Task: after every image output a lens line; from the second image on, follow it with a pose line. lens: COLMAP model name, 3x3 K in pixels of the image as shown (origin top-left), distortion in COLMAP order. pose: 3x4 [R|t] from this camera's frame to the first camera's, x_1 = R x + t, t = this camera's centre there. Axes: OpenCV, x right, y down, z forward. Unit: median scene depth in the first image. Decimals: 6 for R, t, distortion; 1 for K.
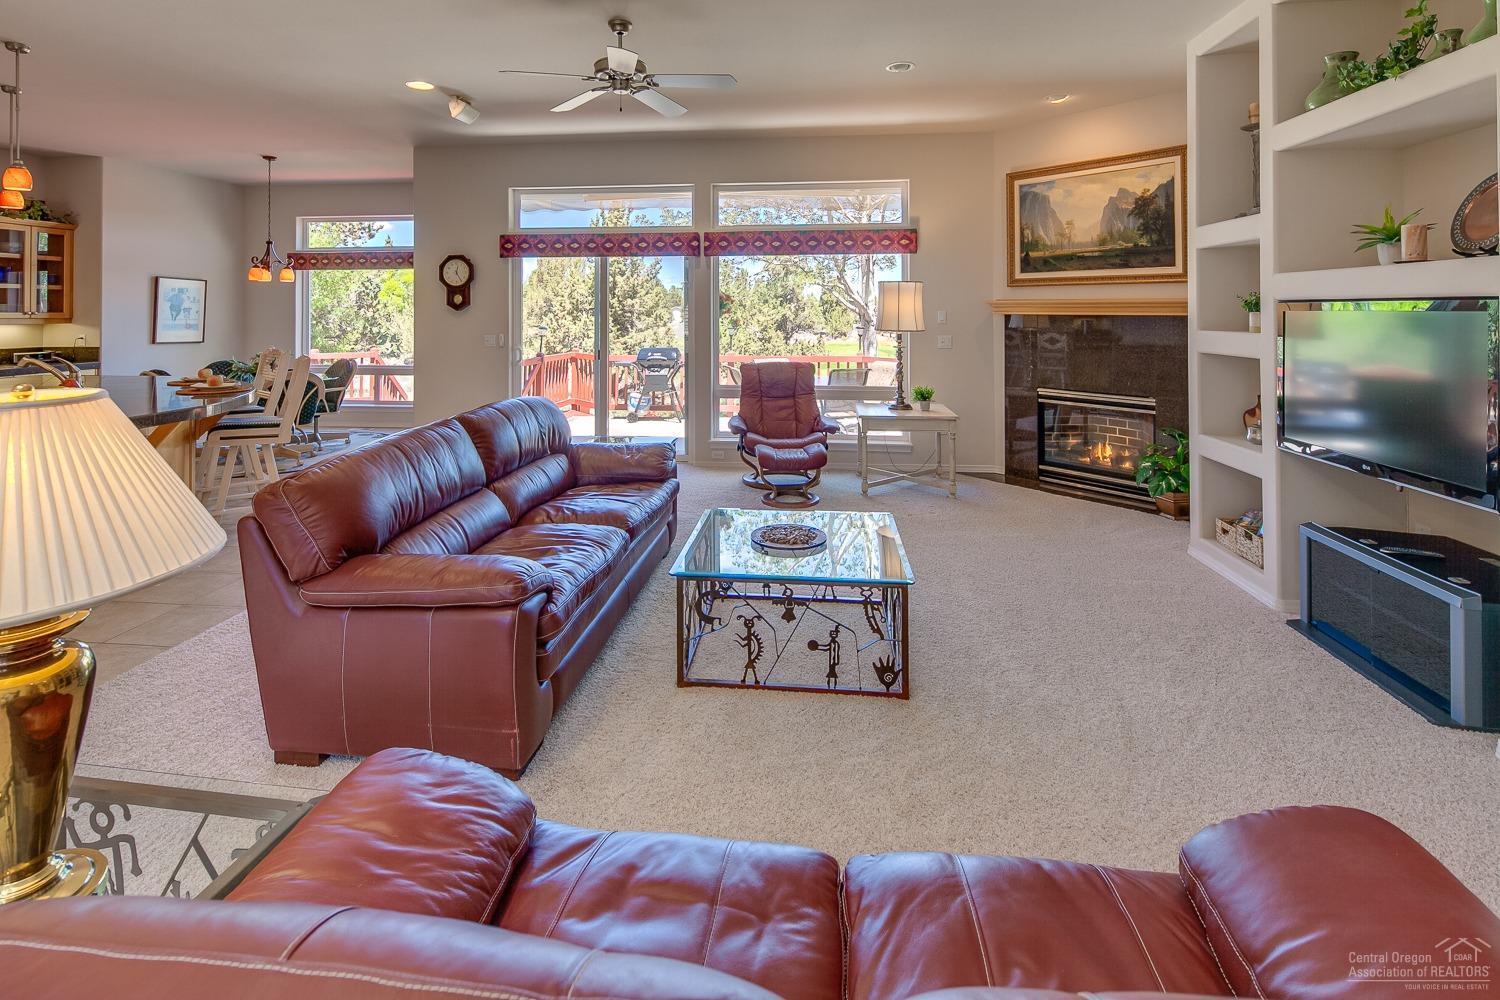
lens RADIAL K [[724.1, 0, 746.3], [0, 724.1, 301.1], [0, 0, 1]] dist [0.004007, -0.004603]
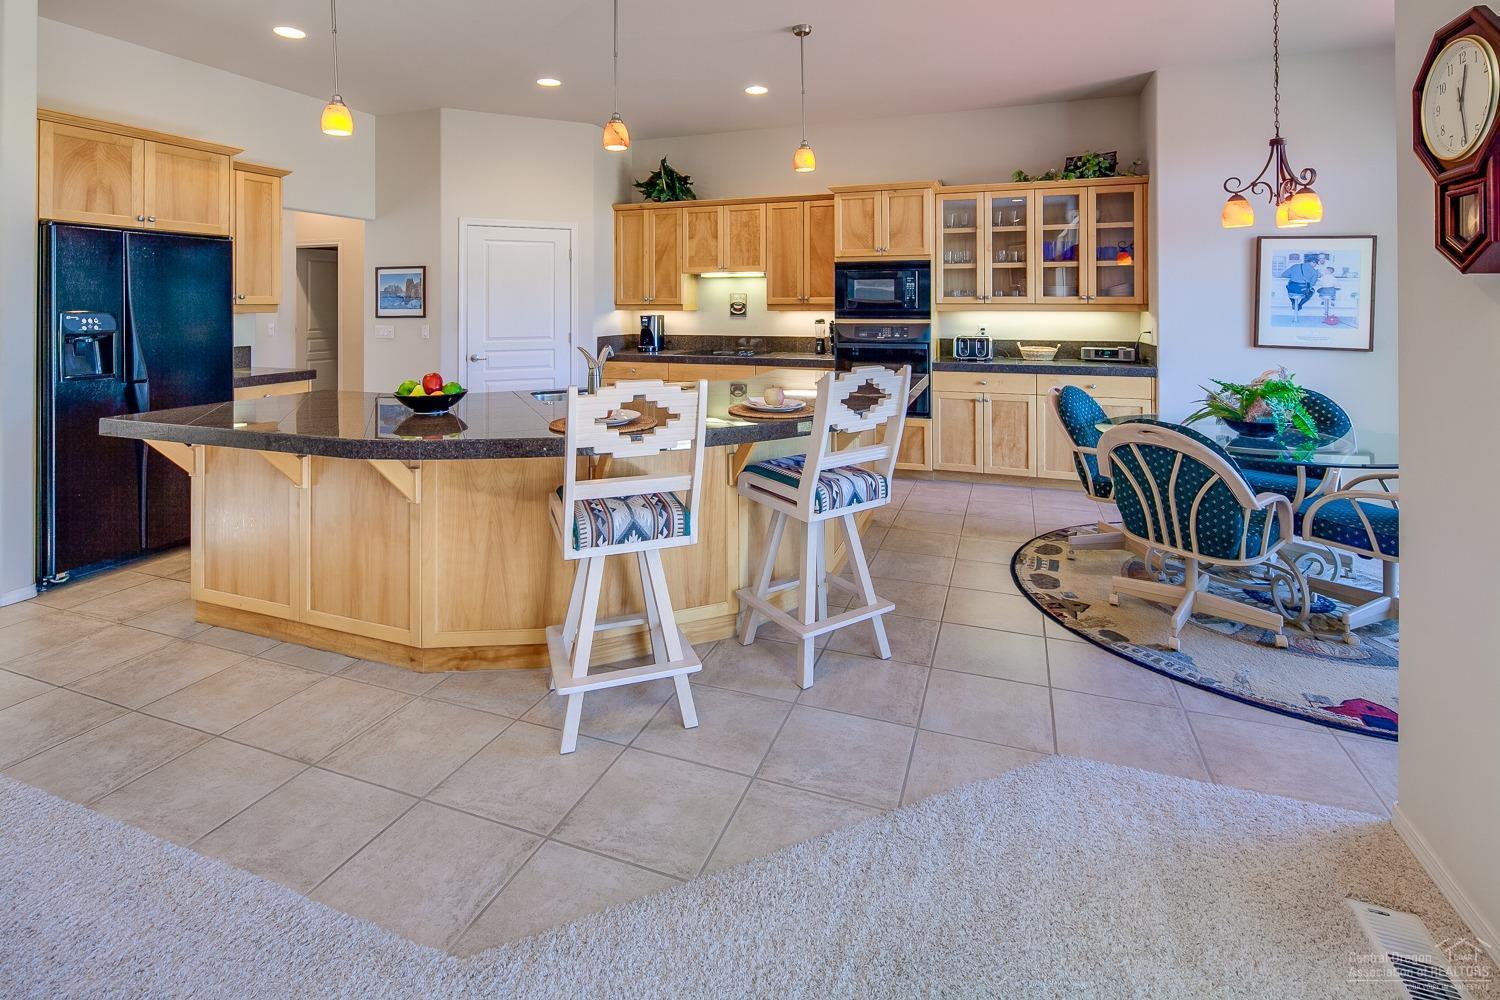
lens RADIAL K [[724.1, 0, 743.0], [0, 724.1, 301.0], [0, 0, 1]] dist [0.004007, -0.004603]
pose [[-0.244960, -0.002932, -0.969529, -0.122528], [0.013473, 0.999889, -0.006428, 0.019085], [0.969439, -0.014637, -0.244894, 0.770285]]
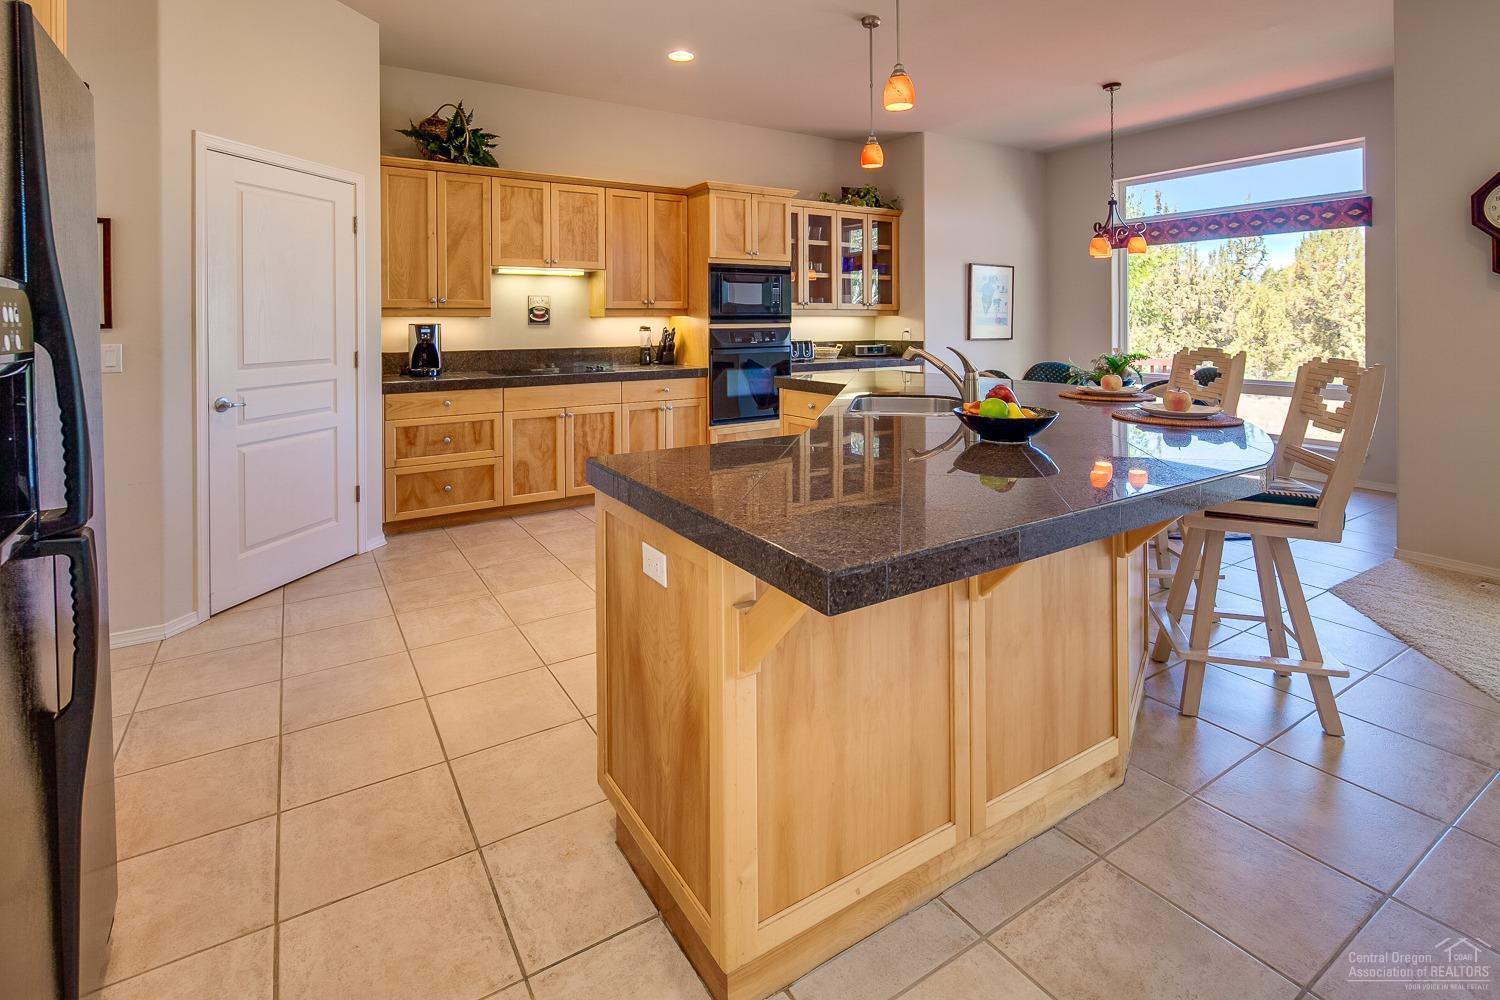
lens RADIAL K [[724.1, 0, 742.0], [0, 724.1, 323.2], [0, 0, 1]] dist [0.004007, -0.004603]
pose [[0.619485, 0.000651, -0.785008, -0.312631], [0.014818, 0.999812, 0.012523, 0.025185], [0.784869, -0.019390, 0.619359, 0.250941]]
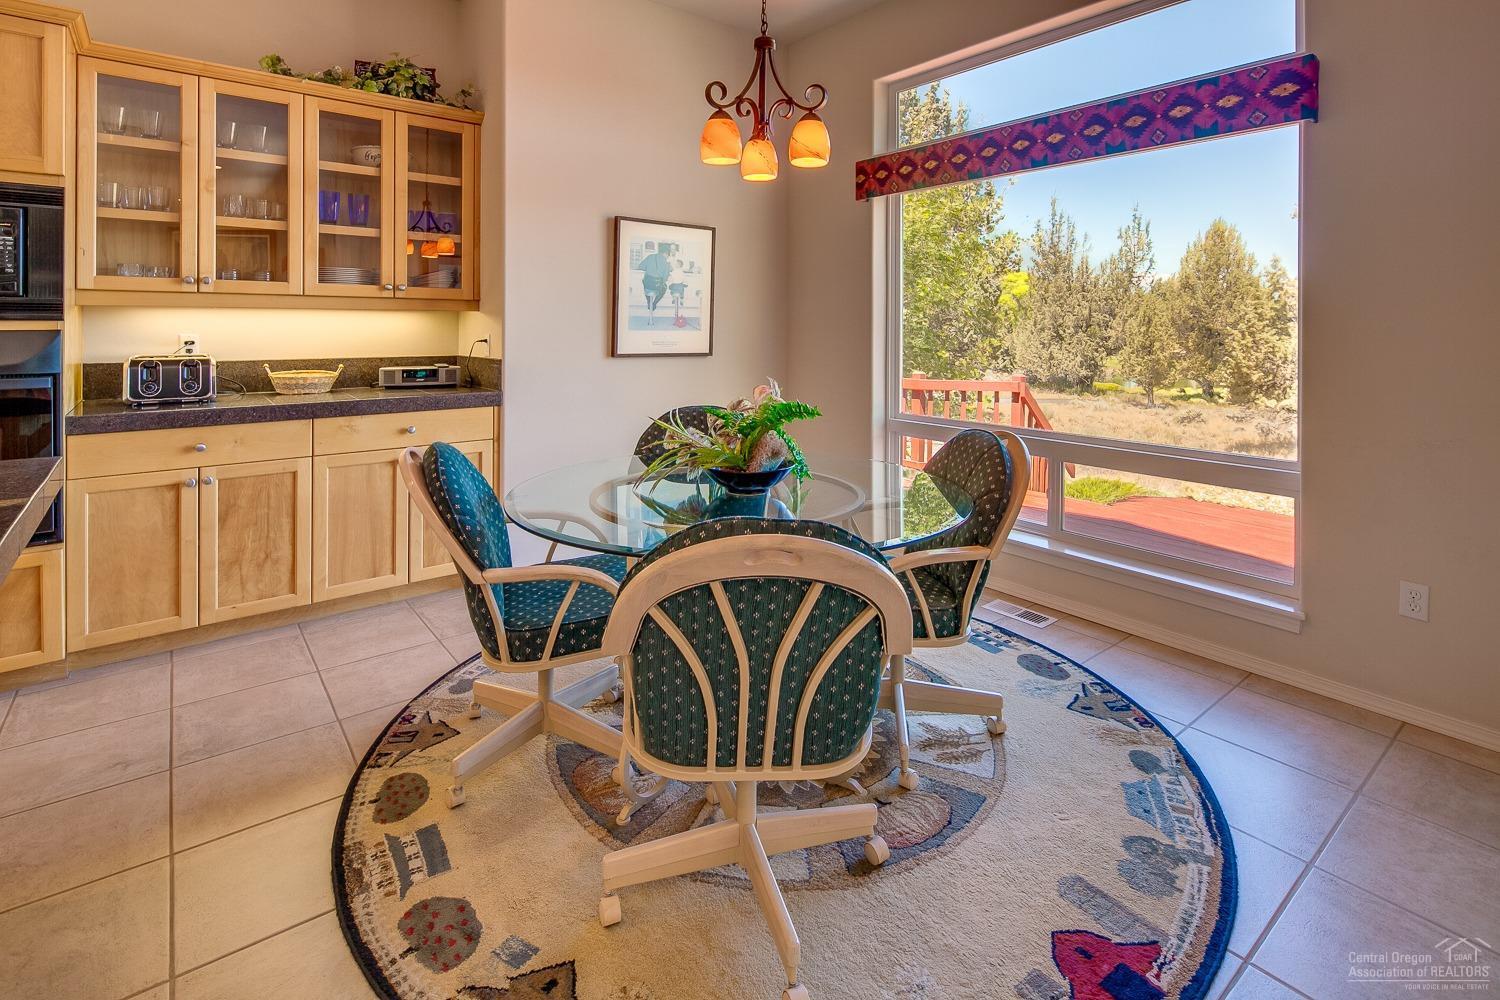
lens RADIAL K [[724.1, 0, 743.1], [0, 724.1, 324.2], [0, 0, 1]] dist [0.004007, -0.004603]
pose [[0.700600, 0.002396, -0.713550, -0.436291], [0.005233, 0.999950, 0.008496, 0.036090], [0.713535, -0.009686, 0.700553, 0.764864]]
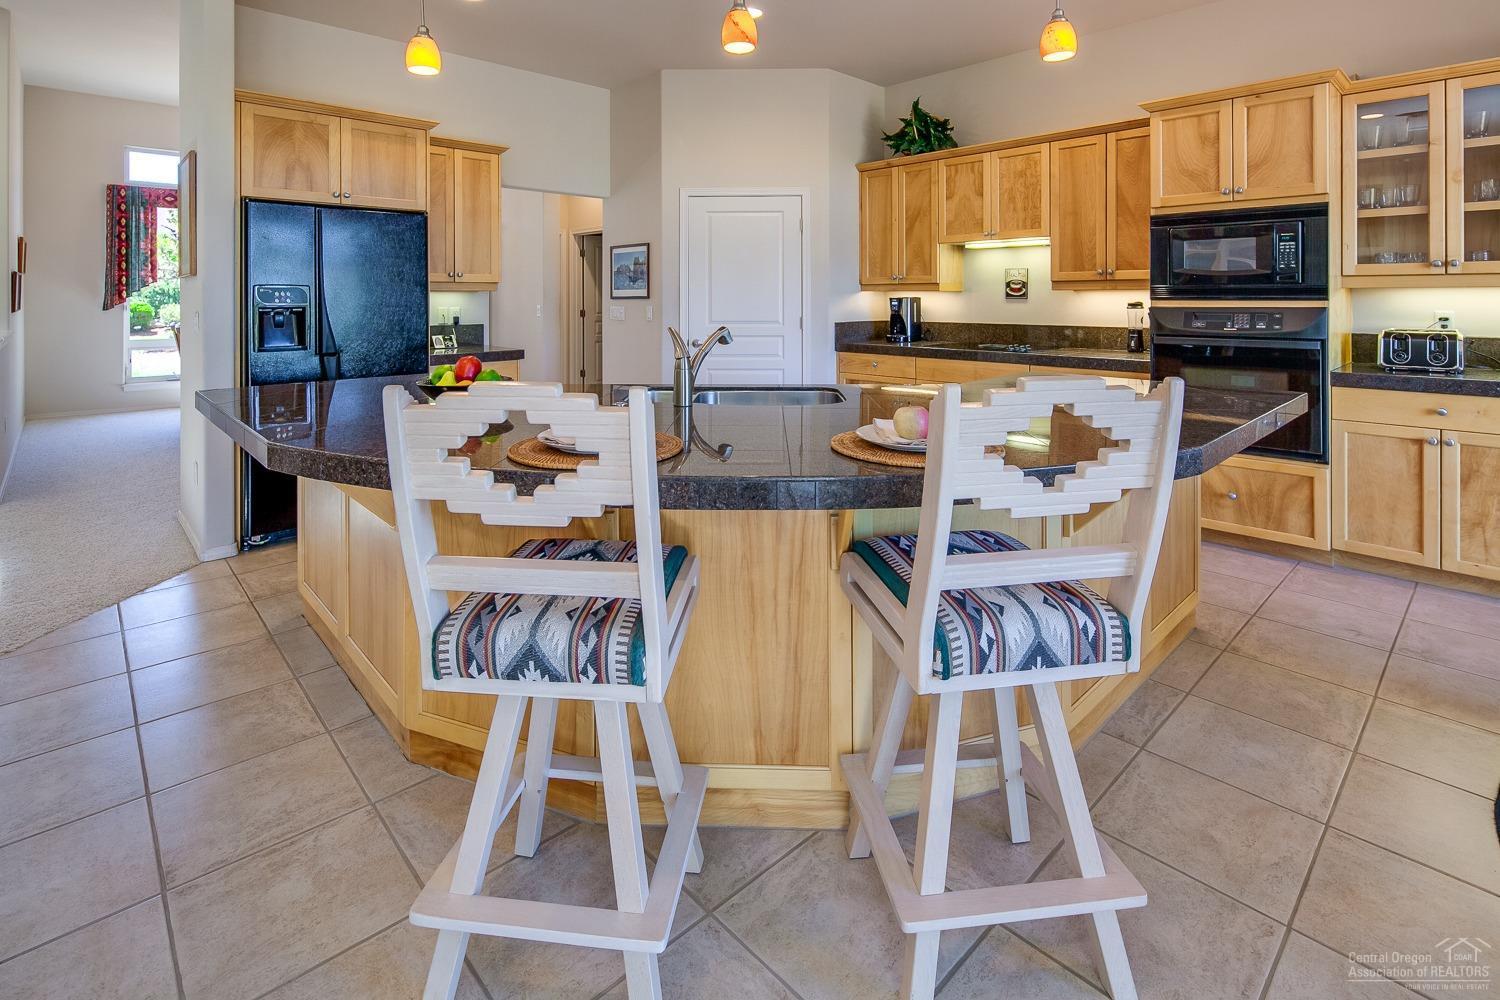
lens RADIAL K [[724.1, 0, 742.3], [0, 724.1, 298.2], [0, 0, 1]] dist [0.004007, -0.004603]
pose [[-0.653881, 0.003717, -0.756588, -0.314133], [0.011588, 0.999920, -0.005103, 0.032454], [0.756509, -0.012104, -0.653872, 0.794018]]
